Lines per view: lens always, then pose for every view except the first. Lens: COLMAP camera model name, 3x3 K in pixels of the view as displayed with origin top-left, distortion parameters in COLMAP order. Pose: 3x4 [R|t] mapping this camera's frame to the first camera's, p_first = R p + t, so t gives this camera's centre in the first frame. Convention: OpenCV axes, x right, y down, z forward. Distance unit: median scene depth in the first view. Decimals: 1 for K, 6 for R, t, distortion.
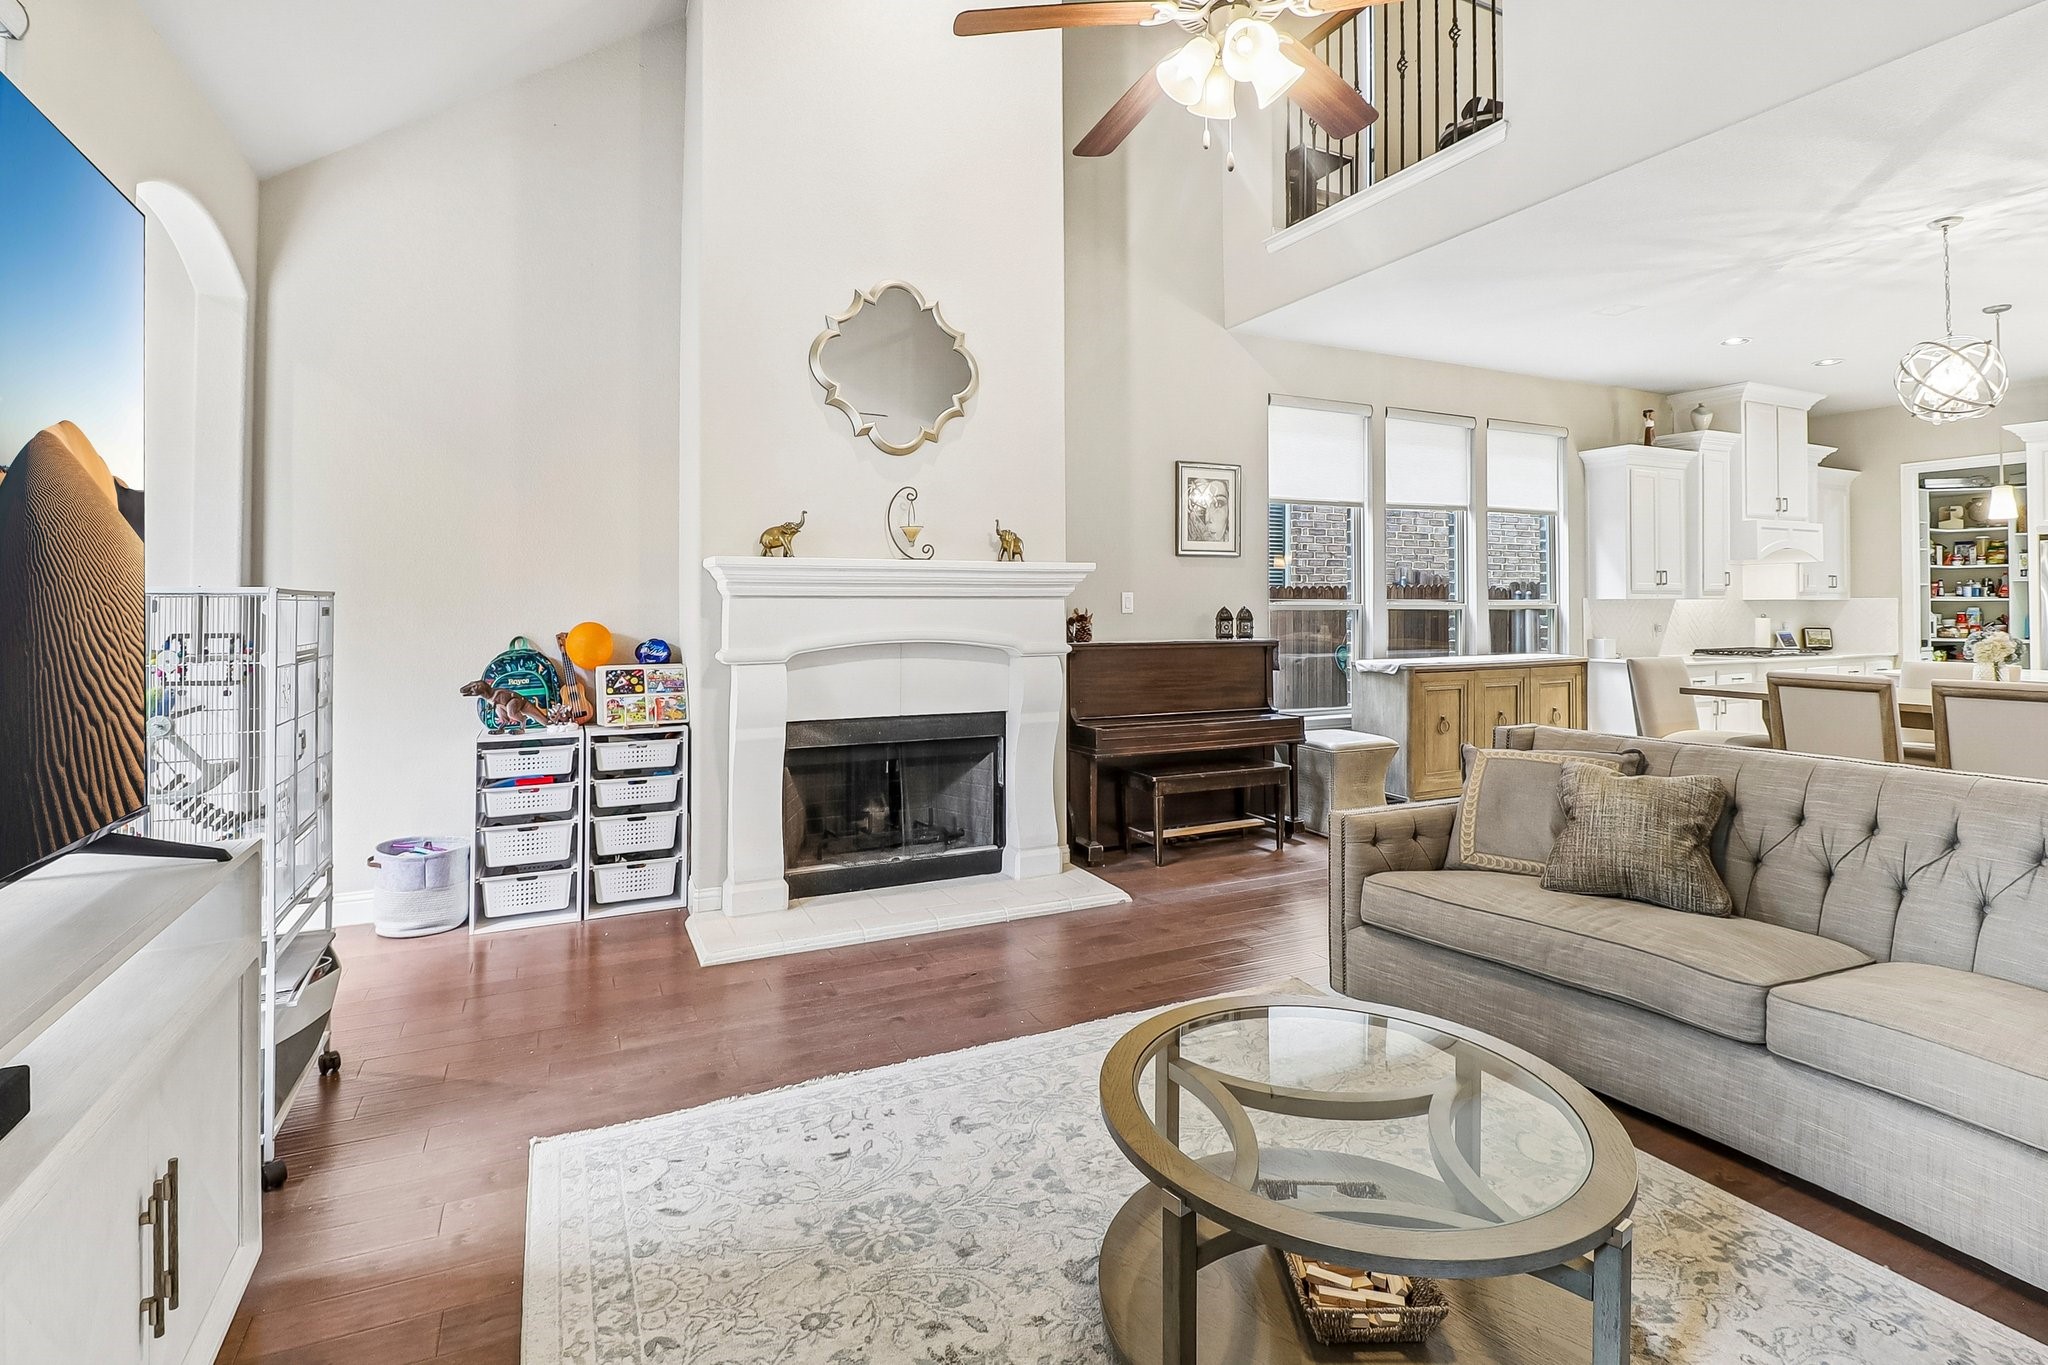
lens RADIAL K [[939.4, 0, 995.3], [0, 939.4, 587.8], [0, 0, 1]] dist [-0.016404, -0.004690]
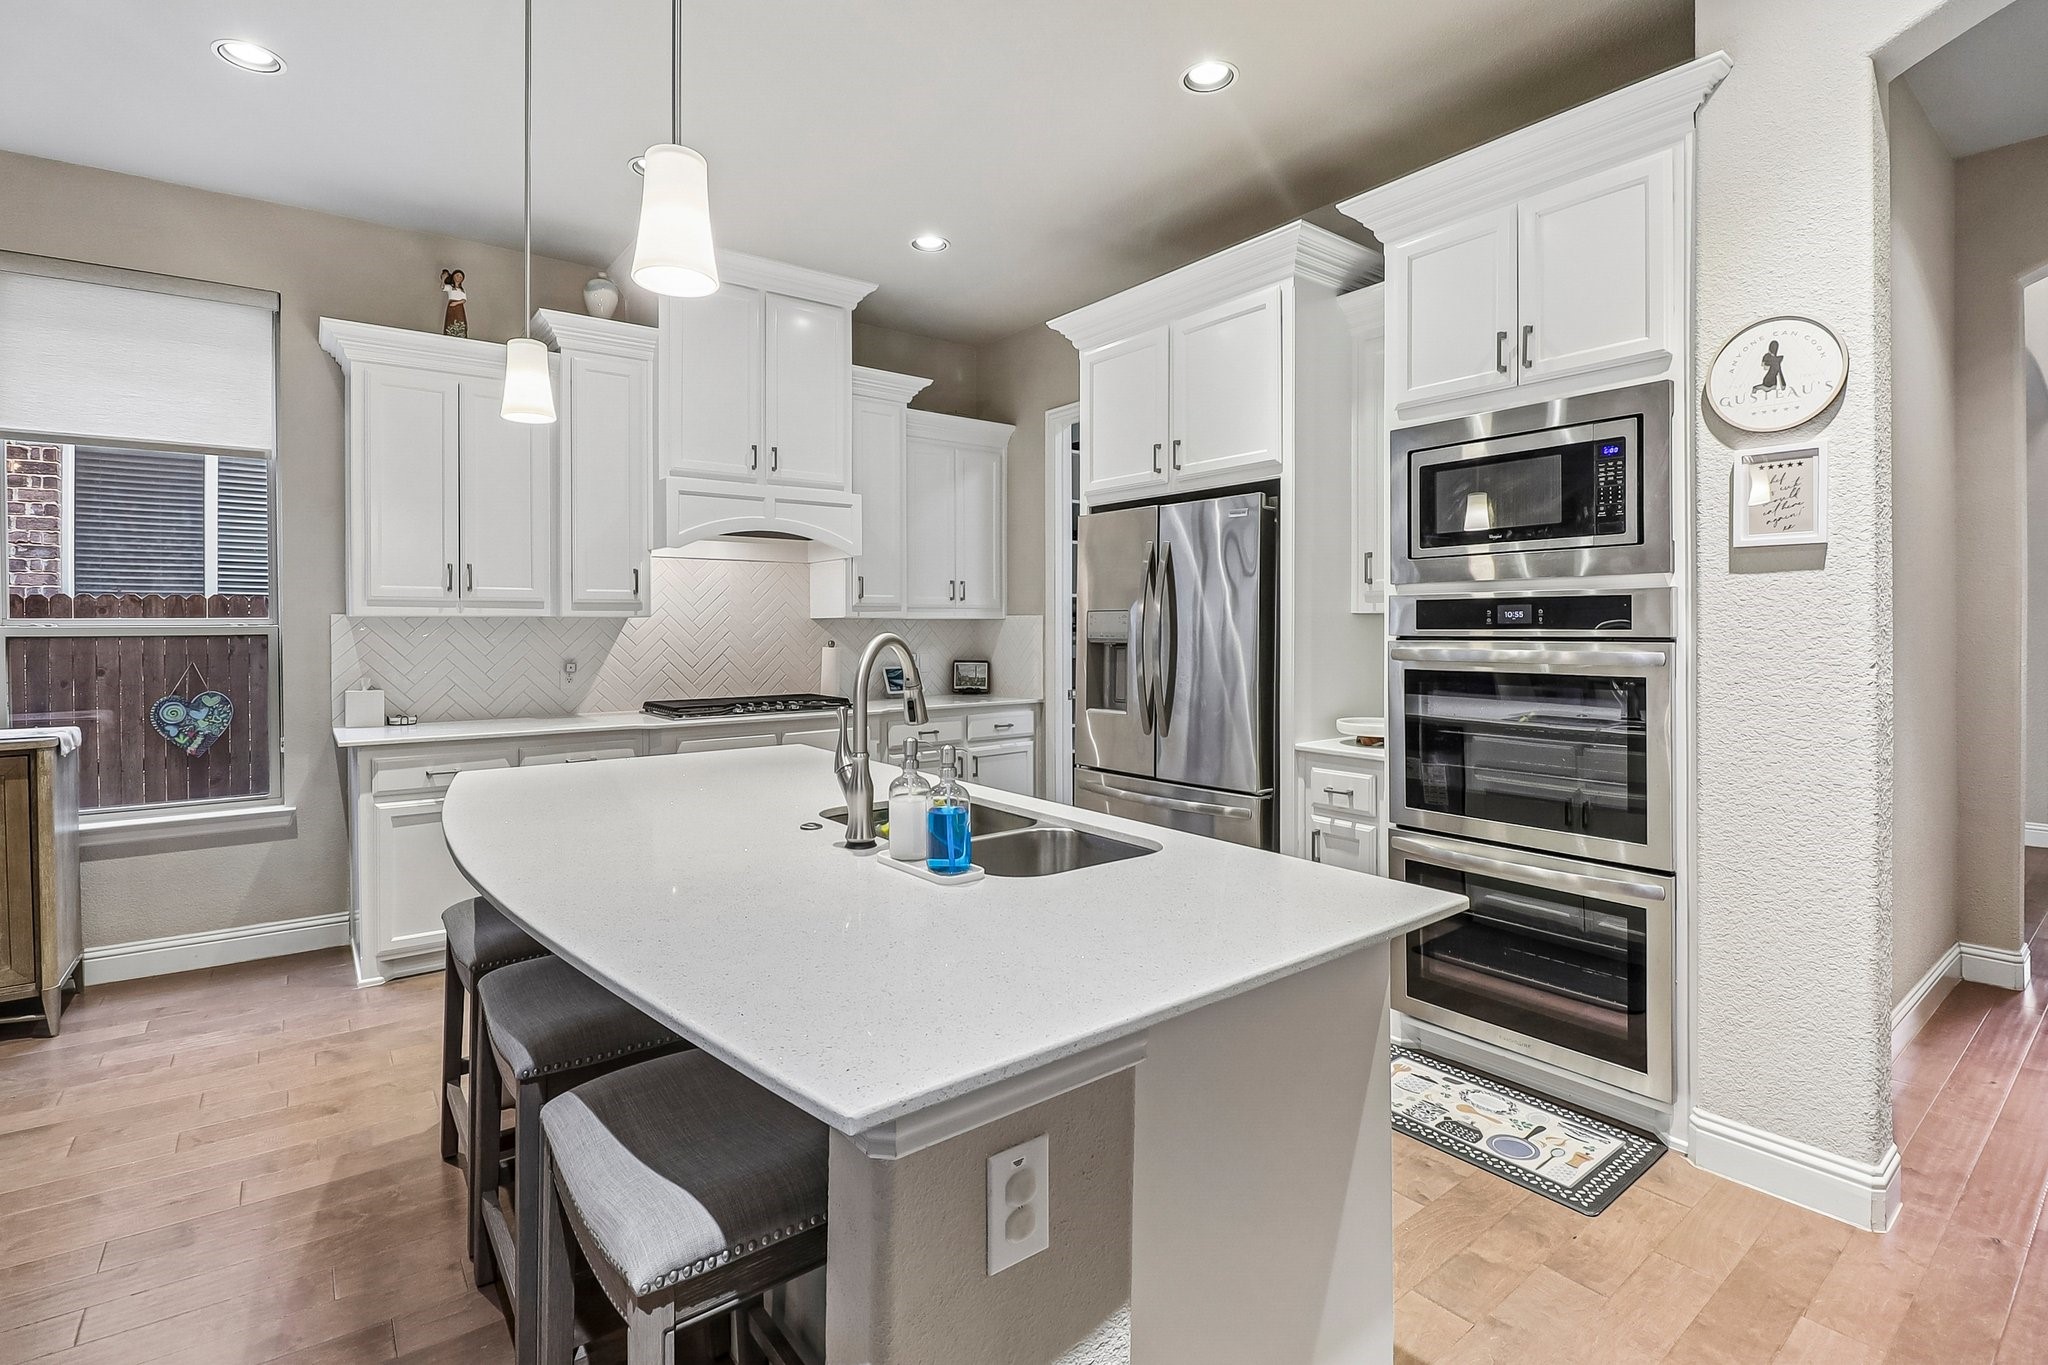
lens RADIAL K [[939.4, 0, 1014.2], [0, 939.4, 624.6], [0, 0, 1]] dist [-0.016404, -0.004690]
pose [[0.974745, 0.000625, 0.223321, 0.794768], [-0.005196, 0.999789, 0.019879, 0.003862], [-0.223262, -0.020537, 0.974542, 0.343633]]
